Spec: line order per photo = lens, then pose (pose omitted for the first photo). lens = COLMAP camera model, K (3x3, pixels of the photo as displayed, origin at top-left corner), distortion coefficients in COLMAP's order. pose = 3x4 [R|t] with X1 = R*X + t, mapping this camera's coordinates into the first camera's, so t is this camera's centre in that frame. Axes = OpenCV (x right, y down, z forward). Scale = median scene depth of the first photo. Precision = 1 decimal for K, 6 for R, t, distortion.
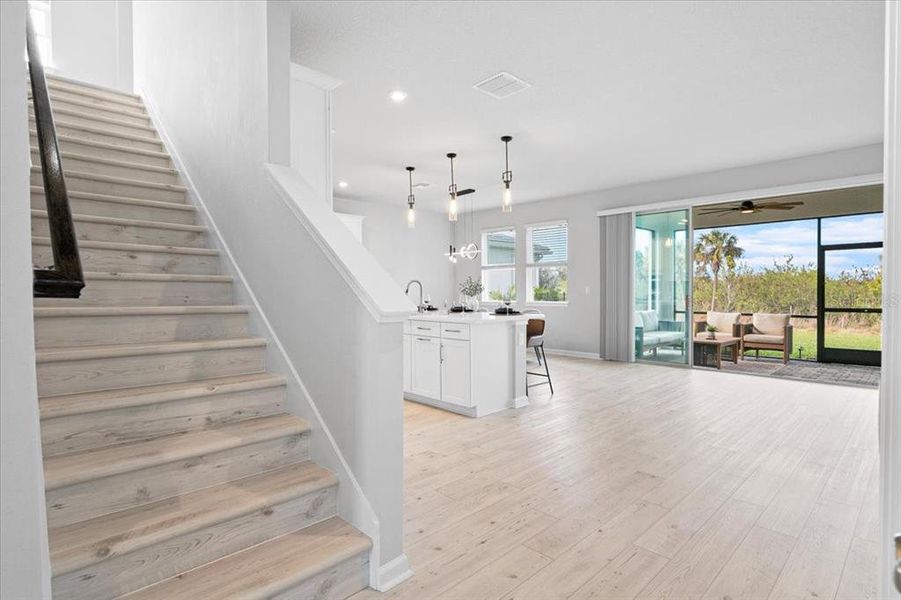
lens RADIAL K [[473.4, 0, 450.5], [0, 473.4, 300.0], [0, 0, 1]] dist [-0.002283, -0.000347]
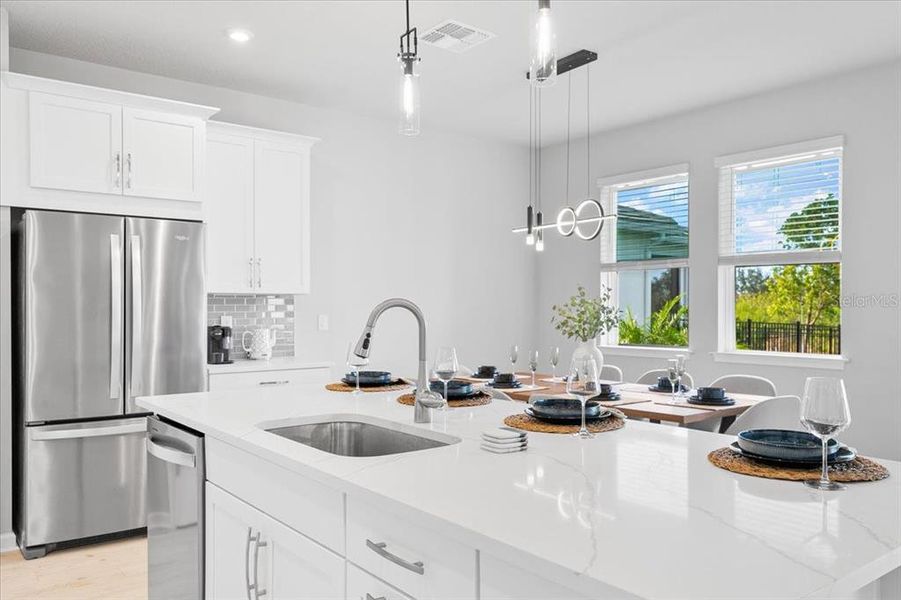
lens RADIAL K [[710.7, 0, 449.1], [0, 710.7, 314.9], [0, 0, 1]] dist [0.004632, 0.001358]
pose [[0.994332, 0.009178, -0.105920, -0.002521], [-0.010242, 0.999902, -0.009511, -0.019573], [0.105823, 0.010542, 0.994329, 0.398858]]
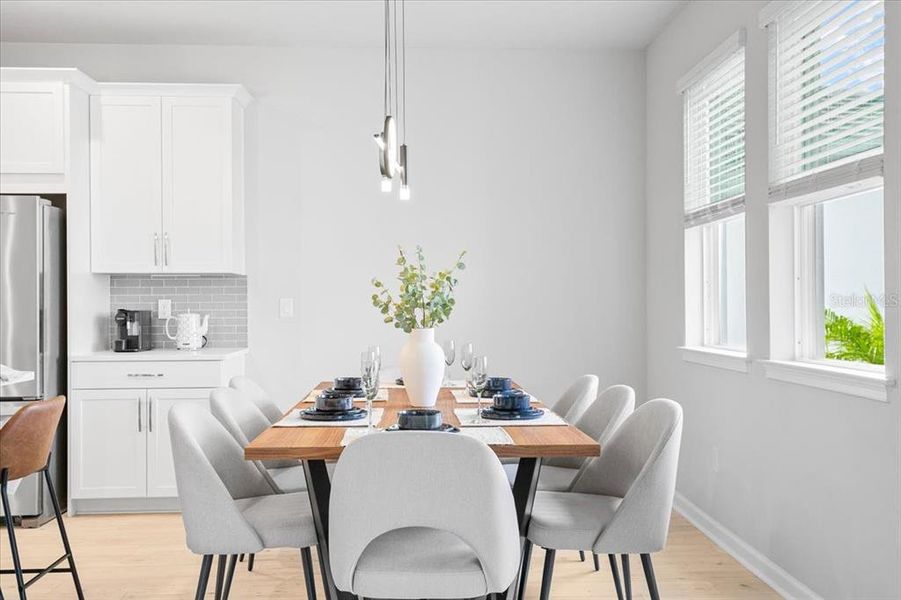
lens RADIAL K [[849.4, 0, 450.5], [0, 849.4, 300.0], [0, 0, 1]] dist [0.009918, 0.005907]
pose [[0.748812, 0.003424, -0.662774, 0.328214], [-0.016964, 0.999758, -0.014000, -0.016860], [0.662566, 0.021727, 0.748689, 0.638354]]
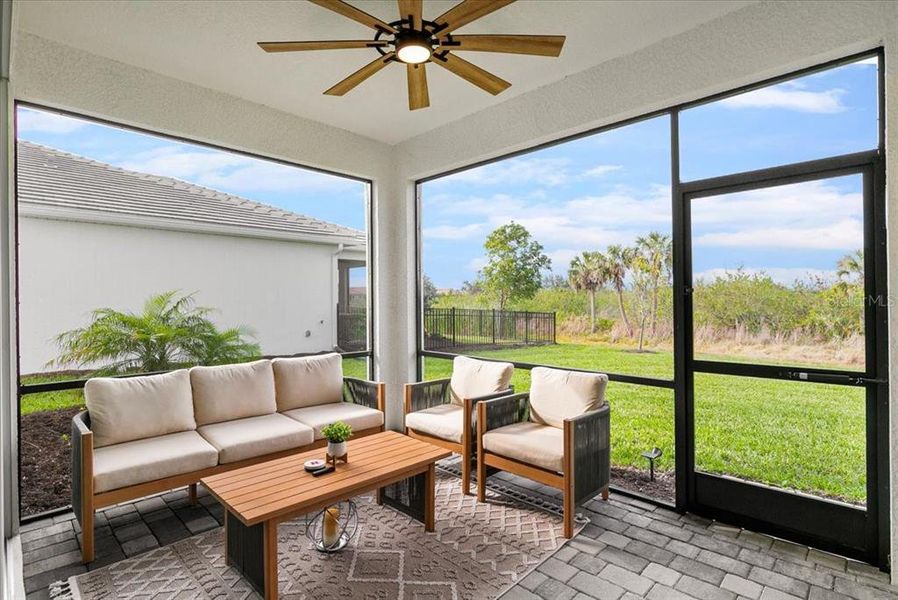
lens RADIAL K [[453.6, 0, 449.0], [0, 453.6, 300.0], [0, 0, 1]] dist [-0.004379, -0.000630]
pose [[0.999544, -0.002282, 0.030112, 0.598172], [0.002911, 0.999778, -0.020859, -0.021573], [-0.030058, 0.020938, 0.999329, 0.664428]]
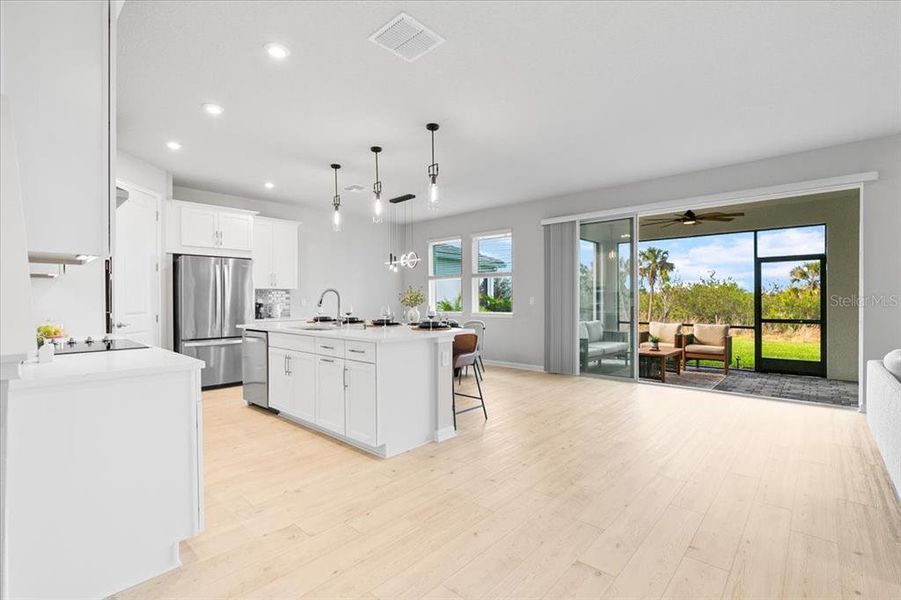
lens RADIAL K [[419.6, 0, 450.5], [0, 419.6, 300.0], [0, 0, 1]] dist [-0.002562, -0.000556]
pose [[0.997765, 0.002947, 0.066749, 0.061224], [-0.001542, 0.999777, -0.021083, -0.003785], [-0.066796, 0.020933, 0.997547, 0.142596]]
